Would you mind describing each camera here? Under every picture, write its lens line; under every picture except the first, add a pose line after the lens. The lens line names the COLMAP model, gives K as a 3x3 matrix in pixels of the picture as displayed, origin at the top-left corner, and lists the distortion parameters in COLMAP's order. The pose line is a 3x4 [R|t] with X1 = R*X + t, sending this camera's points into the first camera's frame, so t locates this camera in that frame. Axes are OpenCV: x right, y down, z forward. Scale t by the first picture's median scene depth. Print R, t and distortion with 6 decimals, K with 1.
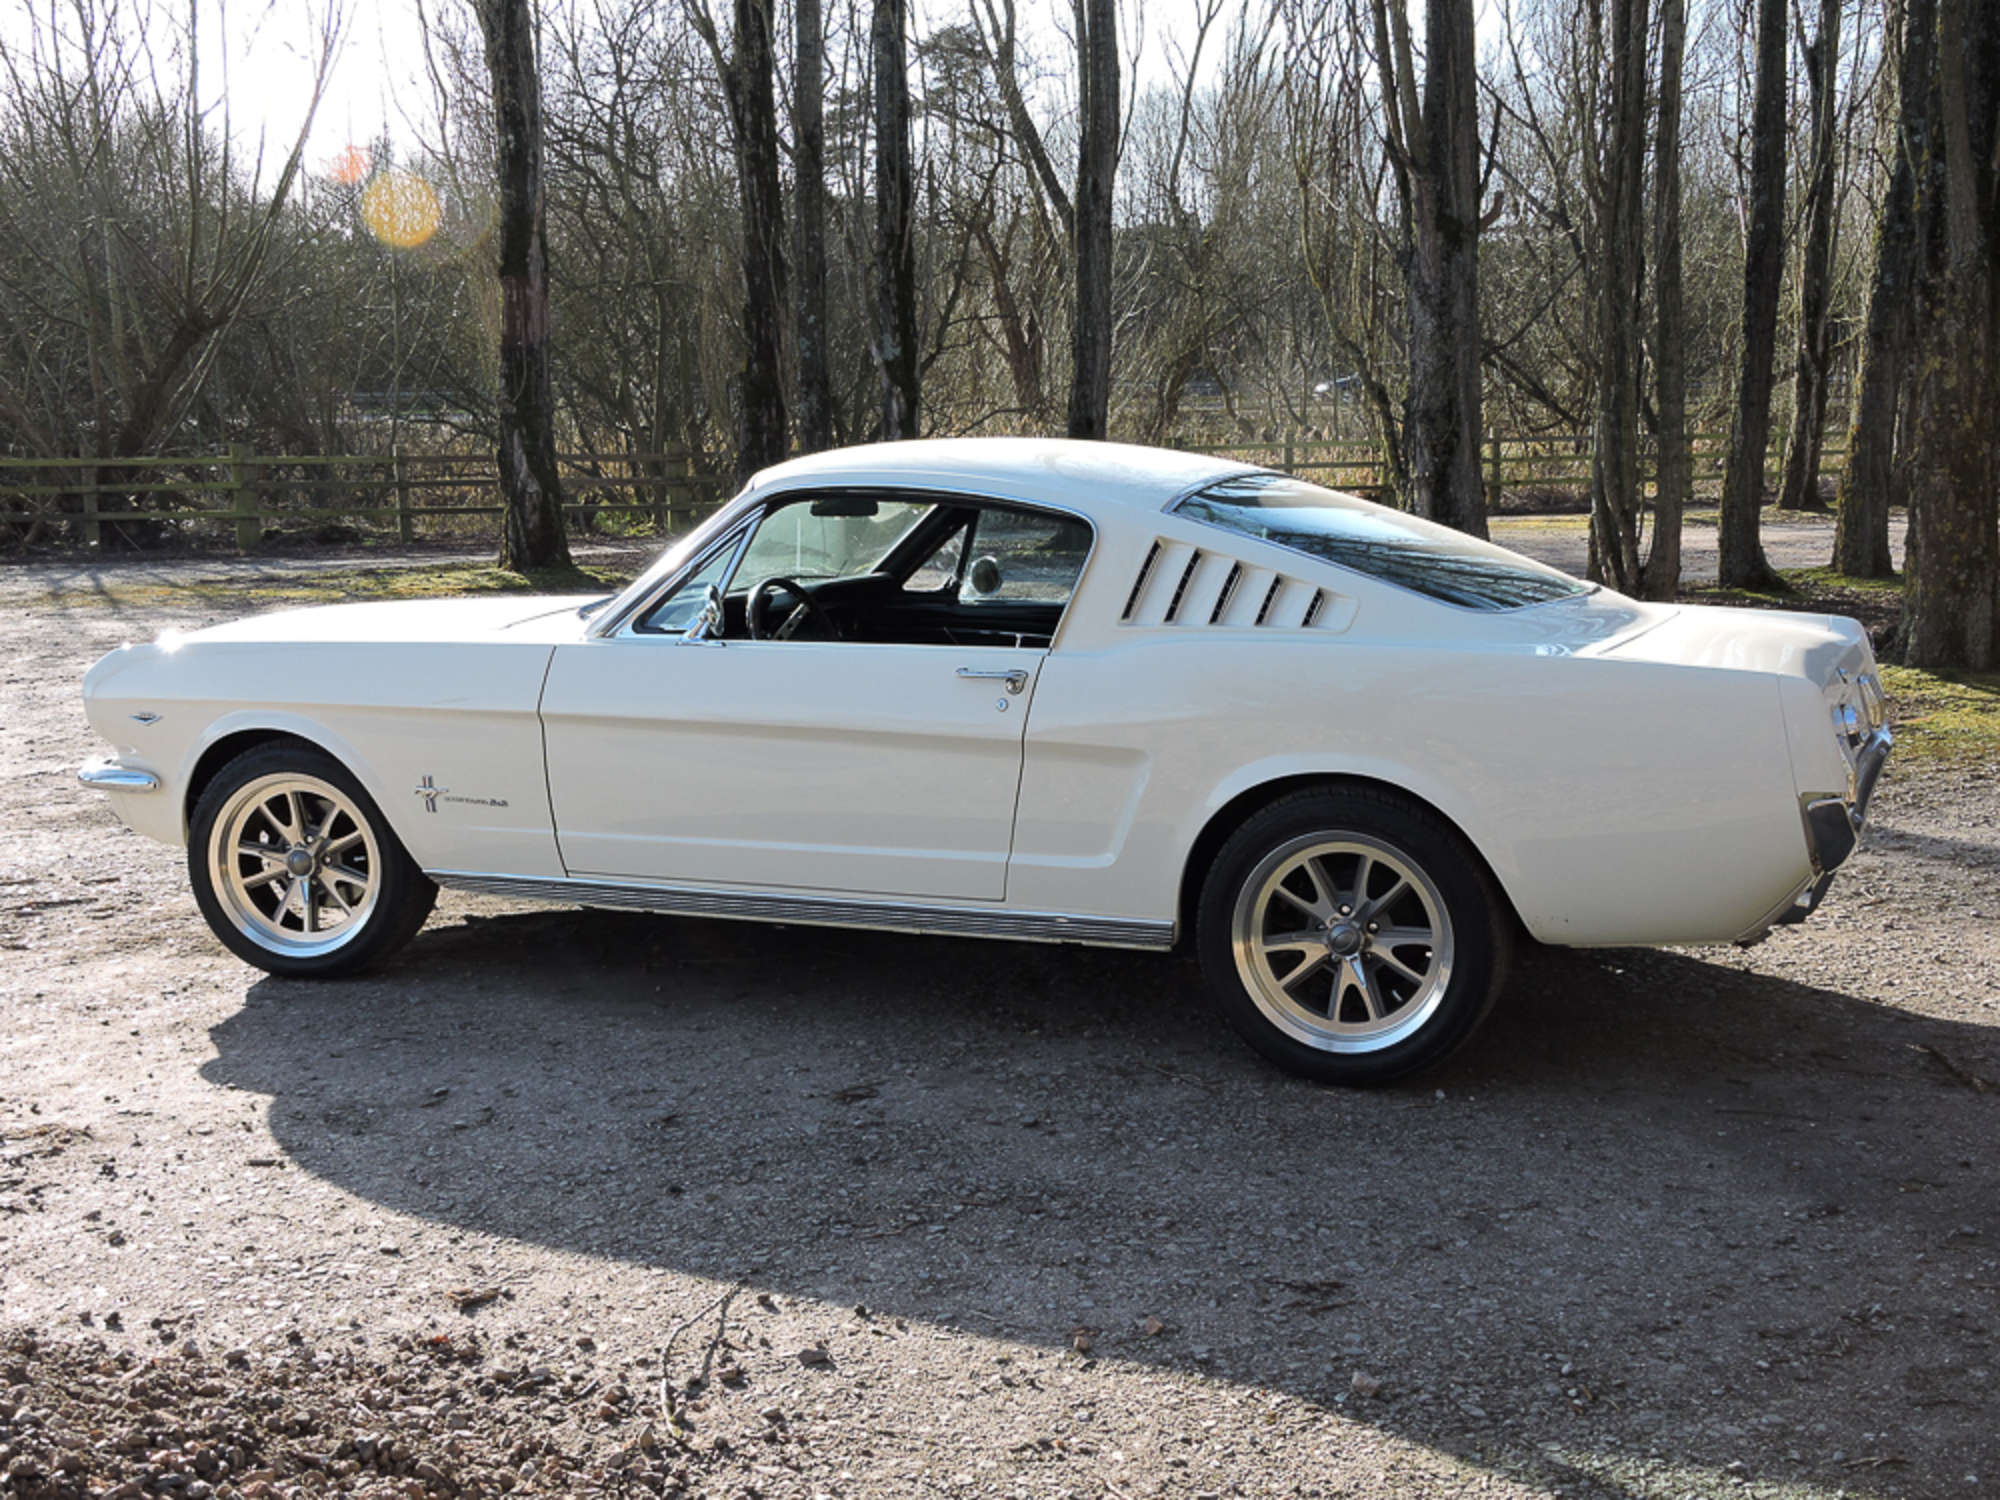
lens RADIAL K [[2287.0, 0, 1000.0], [0, 2287.0, 750.0], [0, 0, 1]] dist [-0.027436, -0.010300]
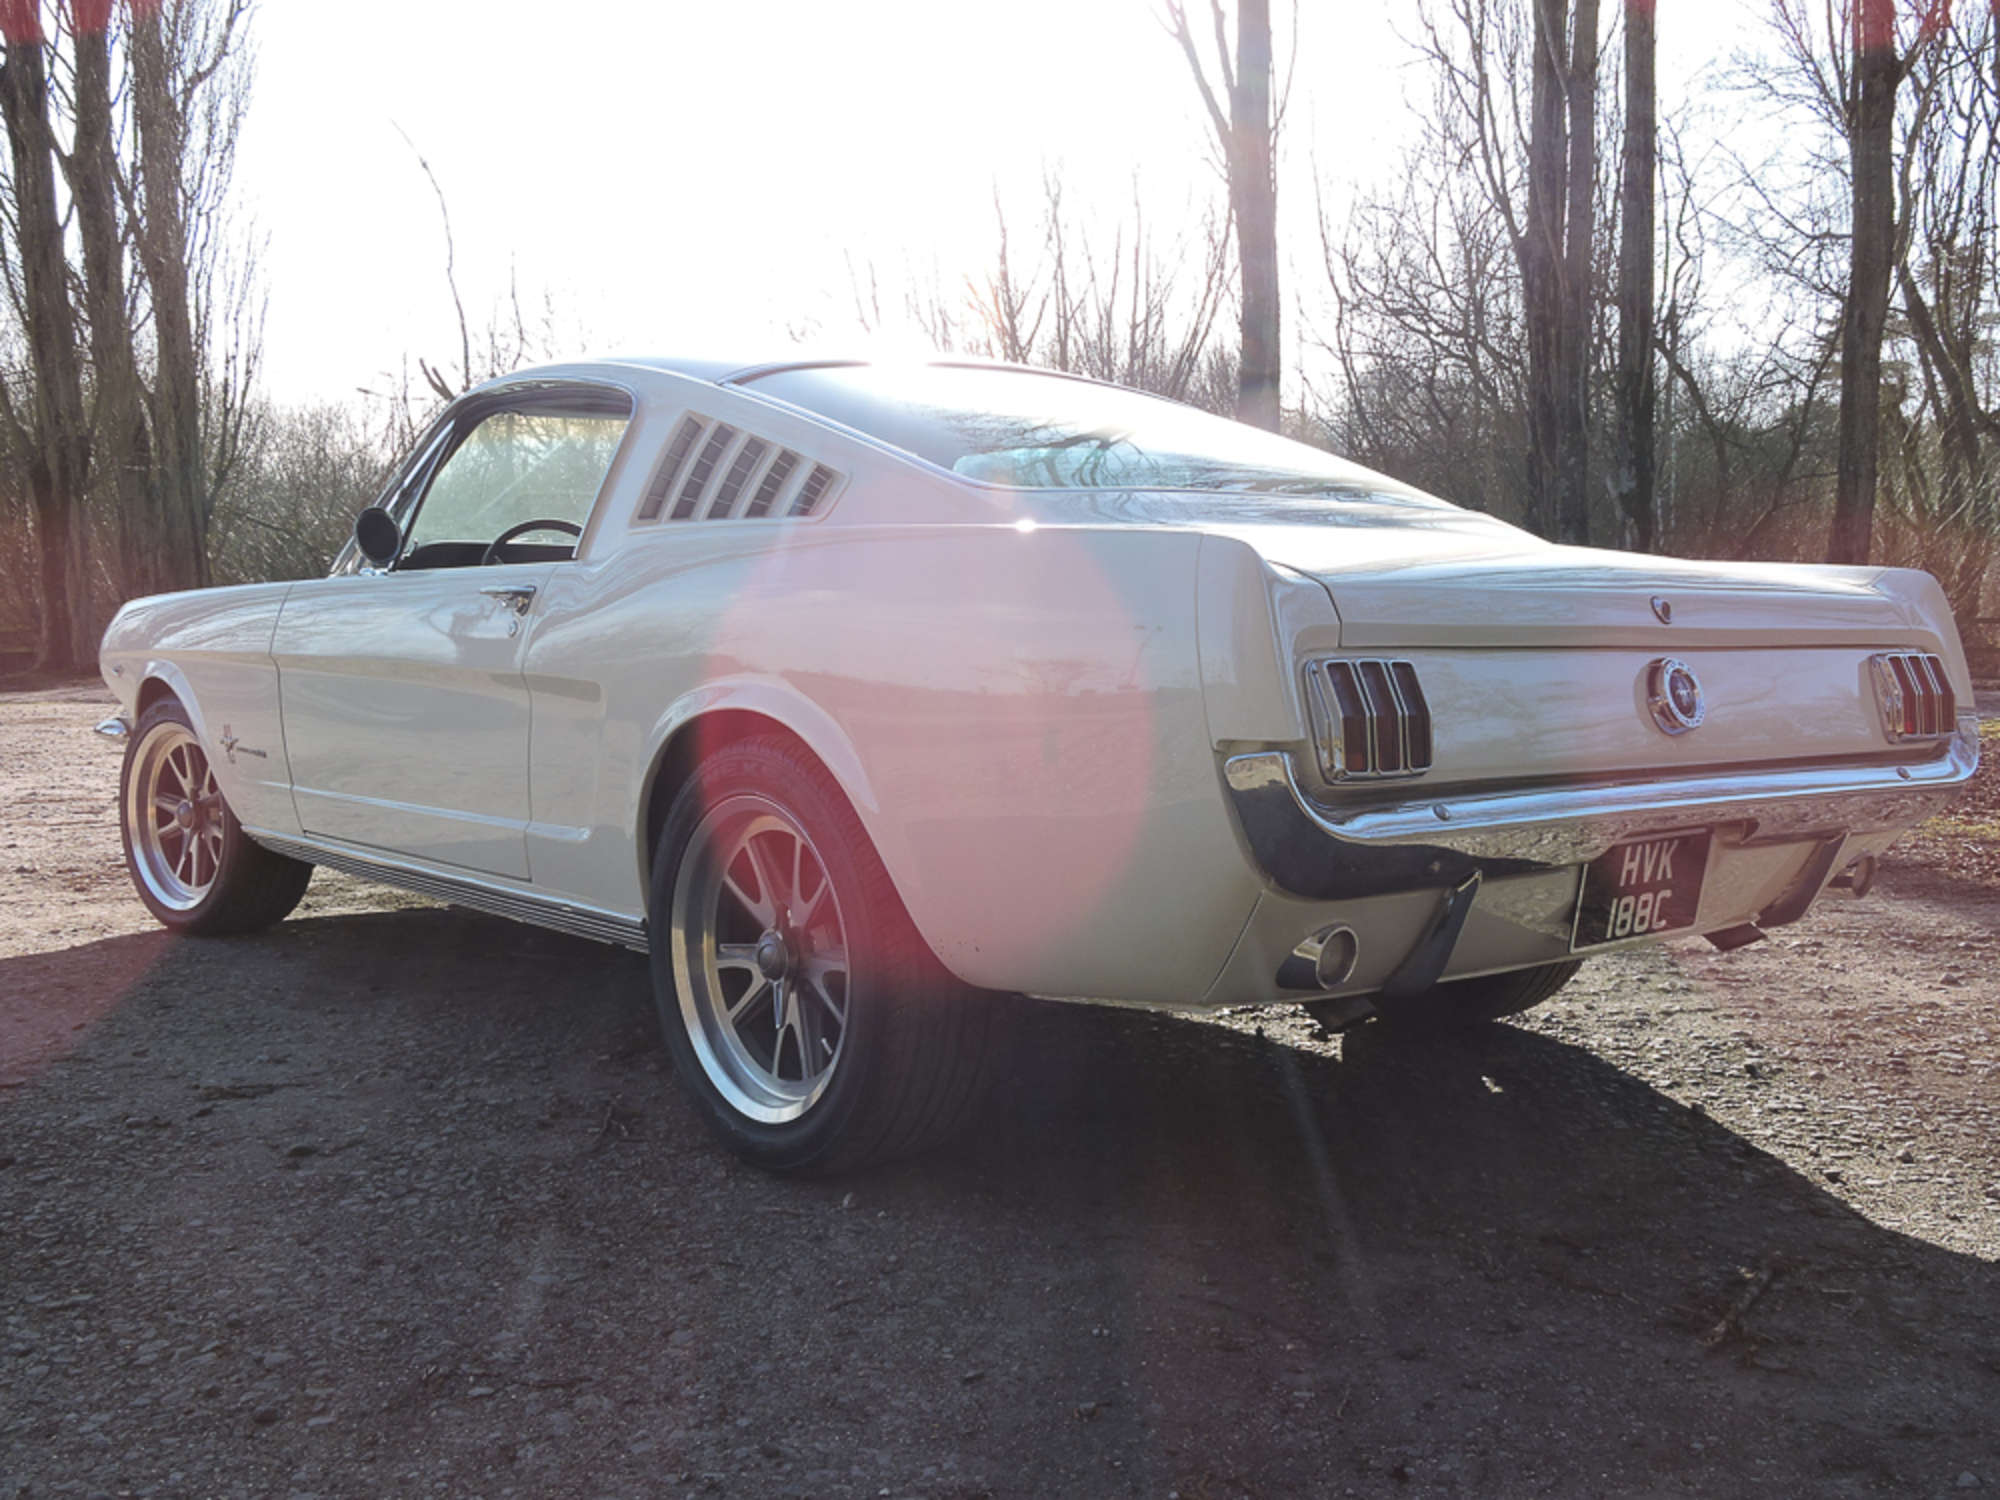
lens RADIAL K [[1919.8, 0, 1000.0], [0, 1919.8, 750.0], [0, 0, 1]] dist [-0.019571, 0.044633]
pose [[0.893328, 0.044360, -0.447210, 0.461613], [-0.073114, 0.996204, -0.047234, 0.042190], [0.443417, 0.074892, 0.893181, 0.496147]]
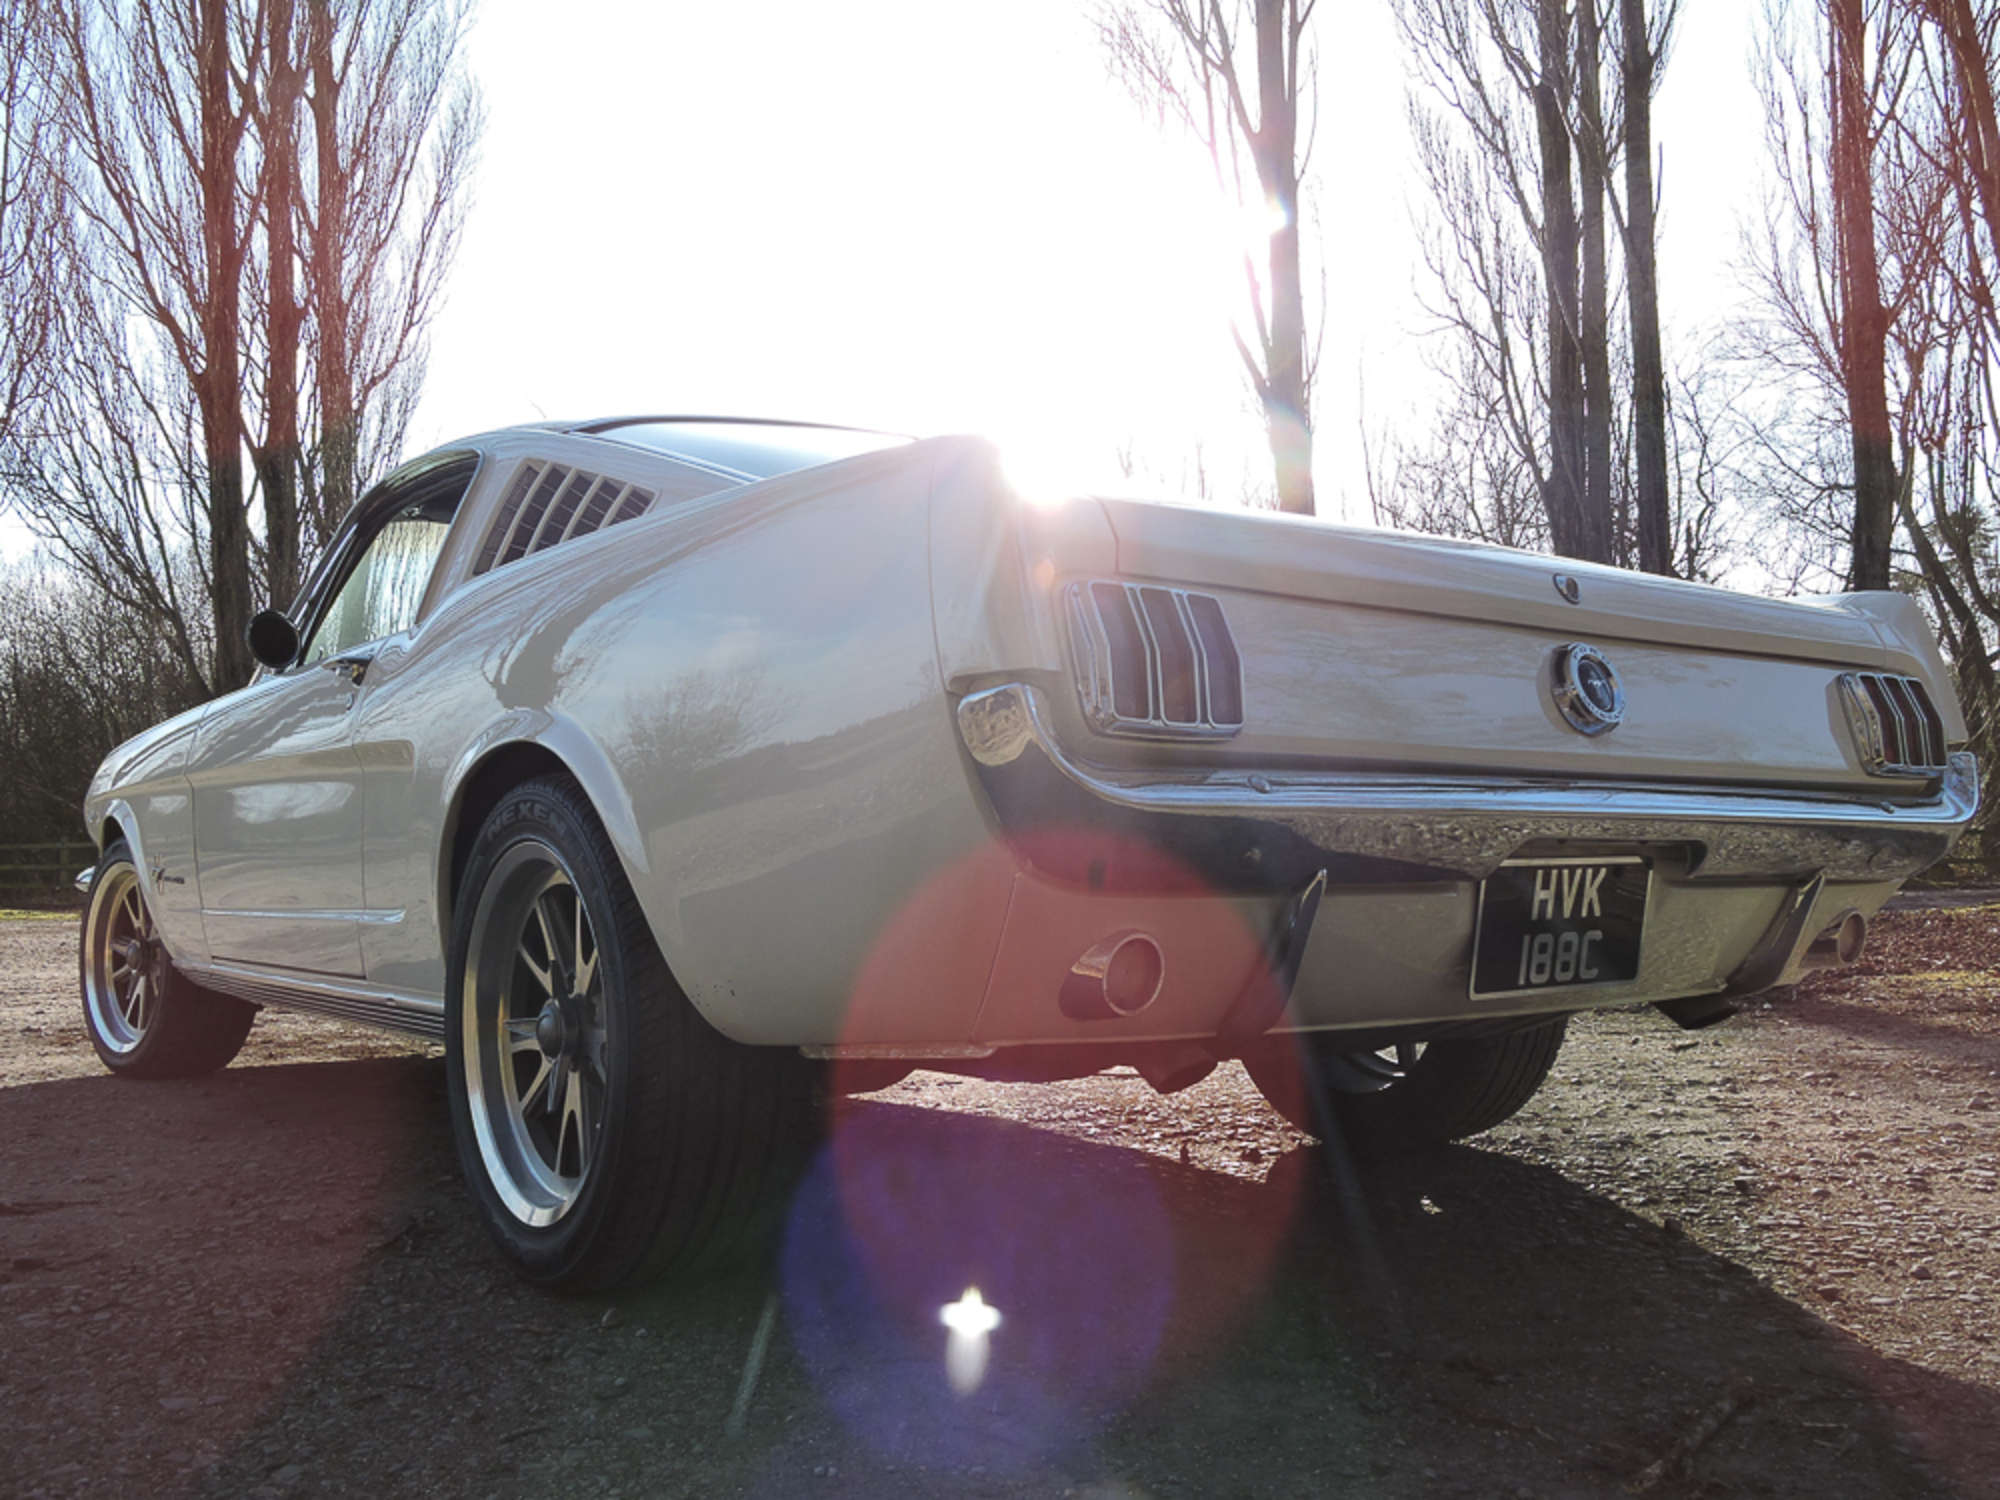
lens RADIAL K [[1740.8, 0, 1000.0], [0, 1740.8, 750.0], [0, 0, 1]] dist [-0.005916, -0.019325]
pose [[0.867251, -0.027174, -0.497128, 0.471589], [-0.067600, 0.982835, -0.171654, 0.079687], [0.493260, 0.182473, 0.850528, 0.645669]]
